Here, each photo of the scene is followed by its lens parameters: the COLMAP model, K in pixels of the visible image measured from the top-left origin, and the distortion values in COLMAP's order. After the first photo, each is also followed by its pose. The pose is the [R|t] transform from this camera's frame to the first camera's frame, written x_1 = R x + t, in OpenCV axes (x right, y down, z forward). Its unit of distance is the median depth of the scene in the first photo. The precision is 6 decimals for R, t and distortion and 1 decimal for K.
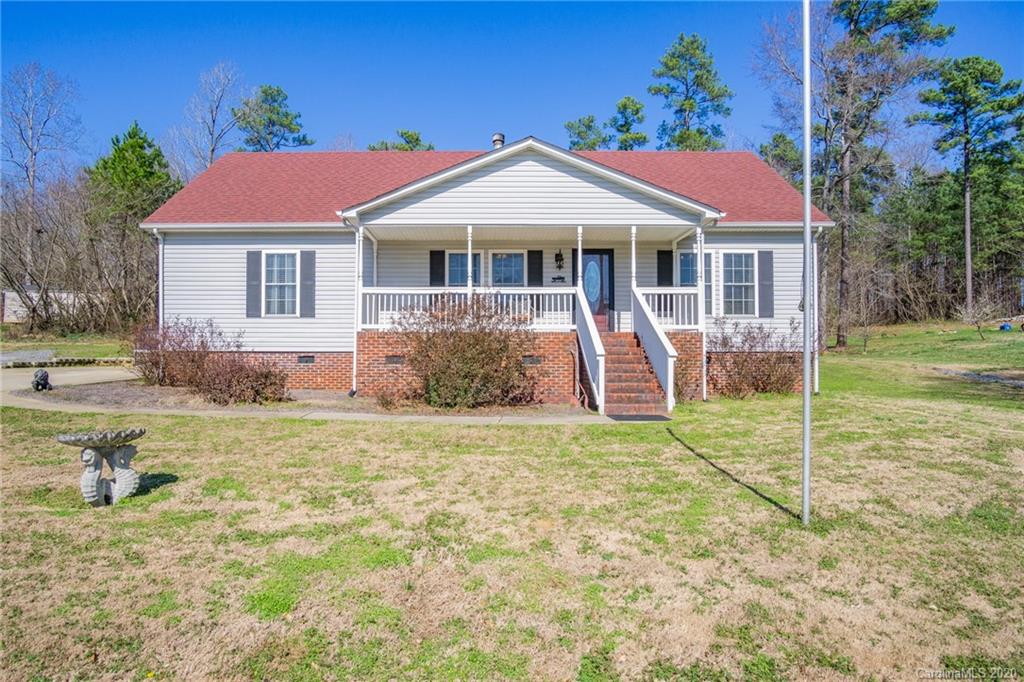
lens RADIAL K [[605.2, 0, 501.9], [0, 605.2, 346.5], [0, 0, 1]] dist [-0.020905, 0.005379]
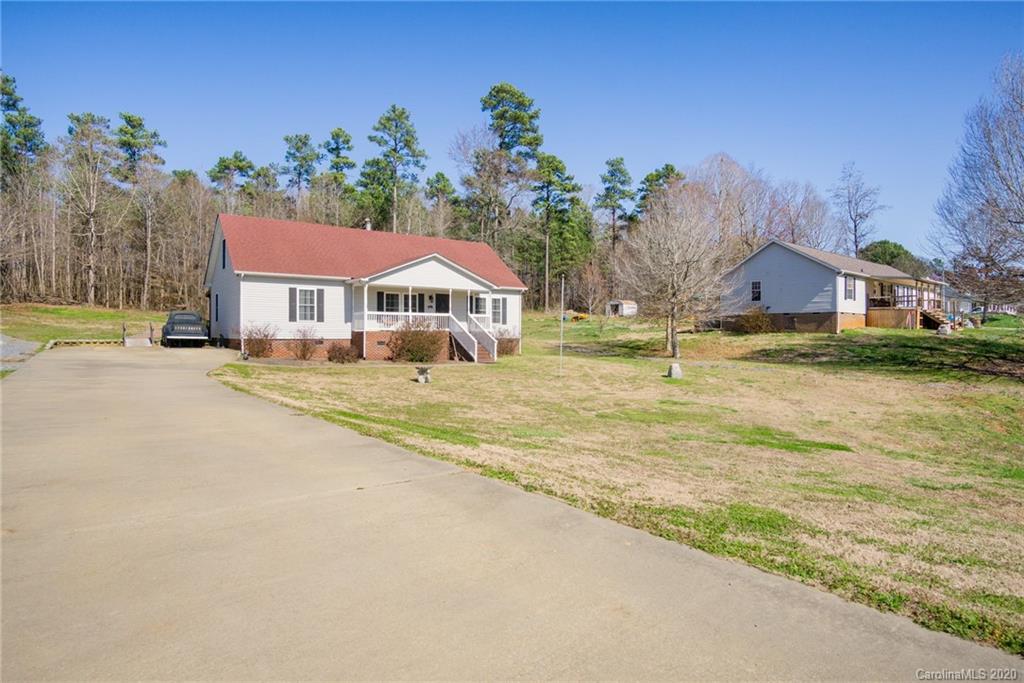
lens RADIAL K [[548.8, 0, 512.1], [0, 548.8, 339.0], [0, 0, 1]] dist [0.006074, 0.000429]
pose [[0.811005, -0.002697, 0.585033, -0.868348], [-0.020873, 0.999219, 0.033542, -0.065281], [-0.584667, -0.039414, 0.810315, -0.863487]]
